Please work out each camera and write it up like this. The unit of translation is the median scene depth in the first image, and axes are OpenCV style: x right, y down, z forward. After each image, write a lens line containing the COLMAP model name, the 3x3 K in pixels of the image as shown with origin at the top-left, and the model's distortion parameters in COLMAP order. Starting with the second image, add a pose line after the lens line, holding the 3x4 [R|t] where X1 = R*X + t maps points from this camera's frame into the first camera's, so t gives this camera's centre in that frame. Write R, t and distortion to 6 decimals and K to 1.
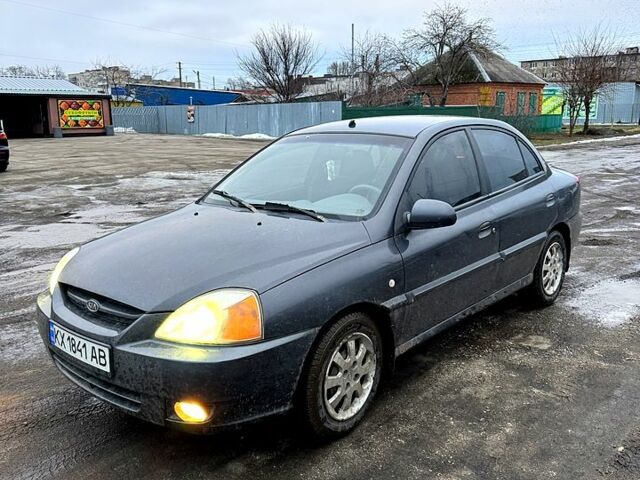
lens RADIAL K [[594.0, 0, 324.2], [0, 594.0, 243.9], [0, 0, 1]] dist [0.015154, 0.000000]
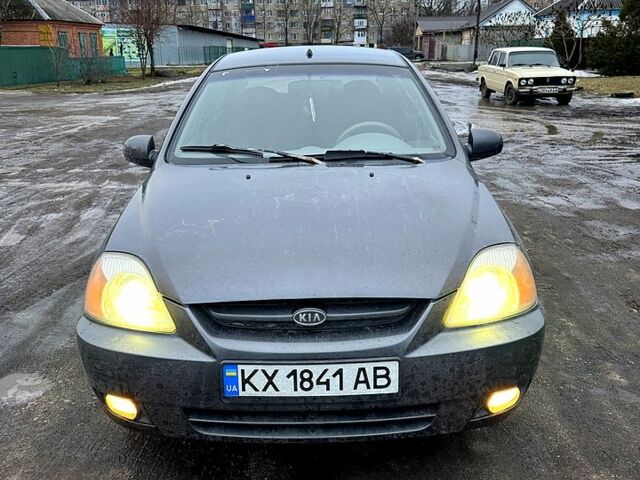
lens RADIAL K [[594.0, 0, 315.0], [0, 594.0, 240.6], [0, 0, 1]] dist [0.015154, 0.000000]
pose [[0.761814, -0.194943, 0.617767, -0.805064], [0.142242, 0.980711, 0.134065, -0.076593], [-0.631986, -0.014260, 0.774849, 0.468485]]
